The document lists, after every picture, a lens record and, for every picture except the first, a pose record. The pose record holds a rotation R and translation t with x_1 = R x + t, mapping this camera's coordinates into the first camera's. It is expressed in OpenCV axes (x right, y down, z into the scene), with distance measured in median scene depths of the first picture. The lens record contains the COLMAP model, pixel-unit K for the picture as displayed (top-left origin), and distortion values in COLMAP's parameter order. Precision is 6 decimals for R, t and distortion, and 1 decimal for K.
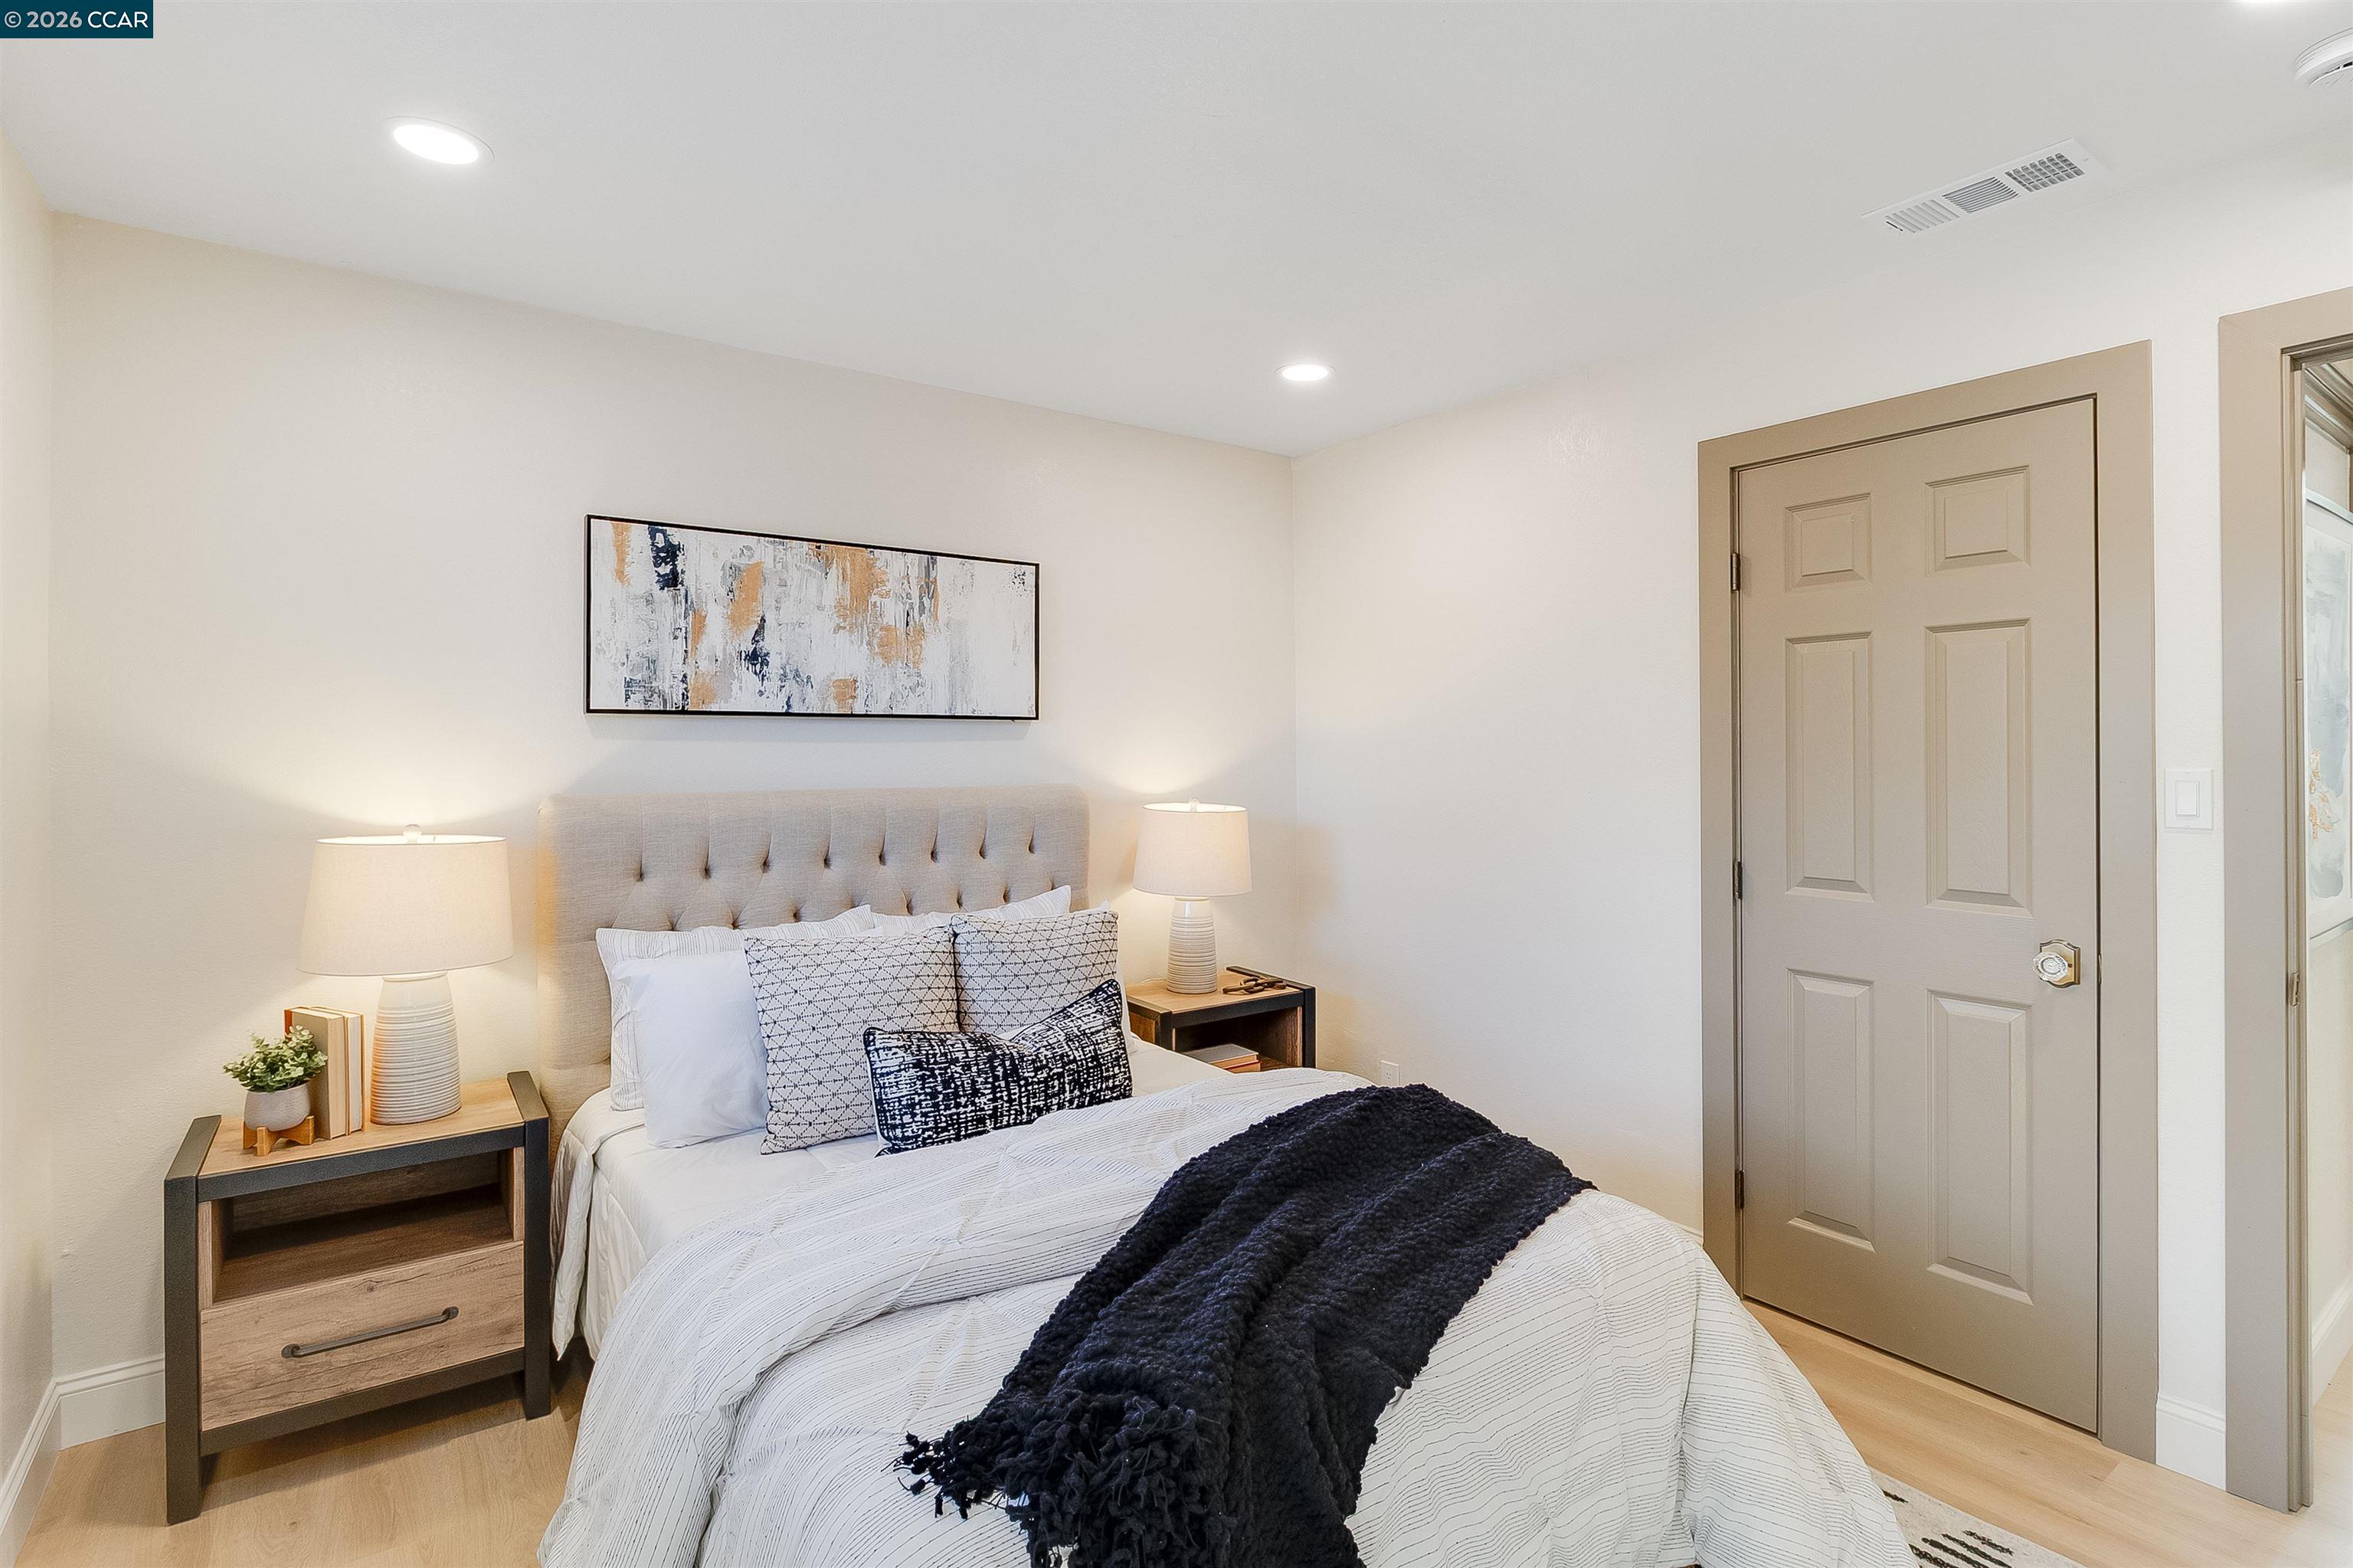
lens RADIAL K [[1118.0, 0, 1149.8], [0, 1118.0, 761.1], [0, 0, 1]] dist [0.004670, 0.000392]
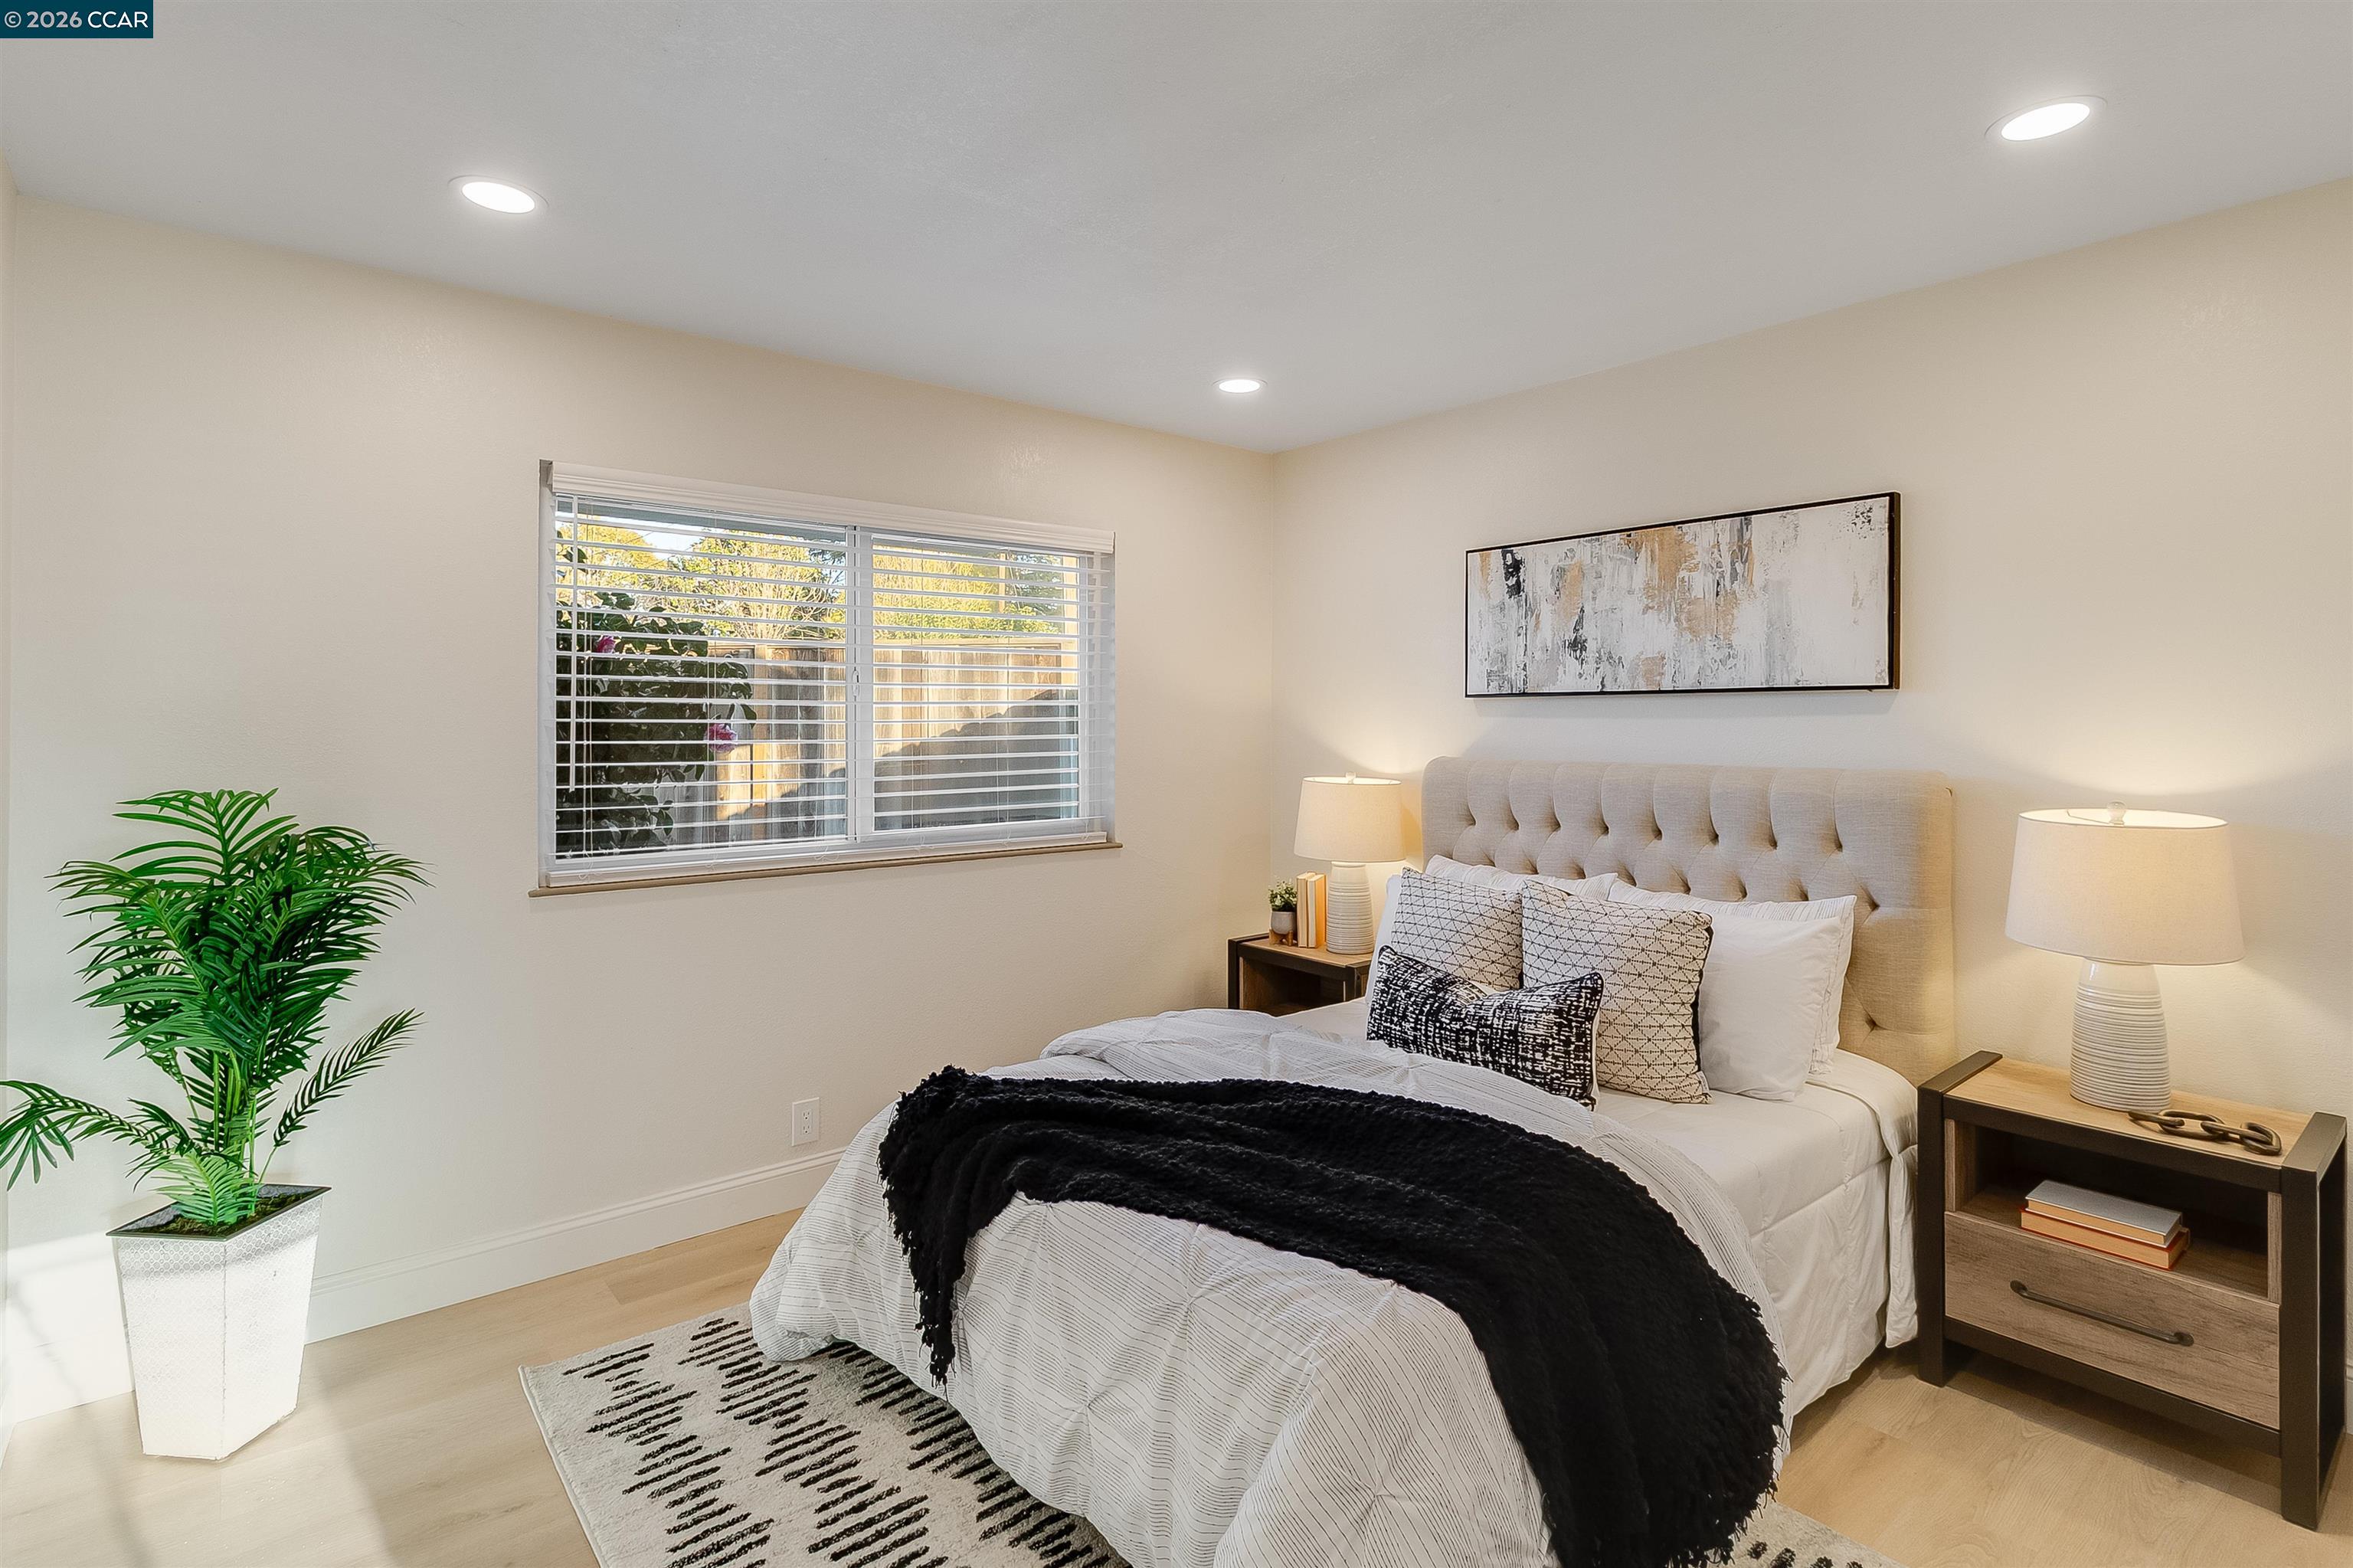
lens RADIAL K [[1099.5, 0, 1187.2], [0, 1099.5, 746.7], [0, 0, 1]] dist [-0.006046, -0.001696]
pose [[0.113451, 0.024725, -0.993236, 0.718634], [-0.007209, 0.999684, 0.024062, -0.012248], [0.993517, 0.004431, 0.113593, 0.474555]]
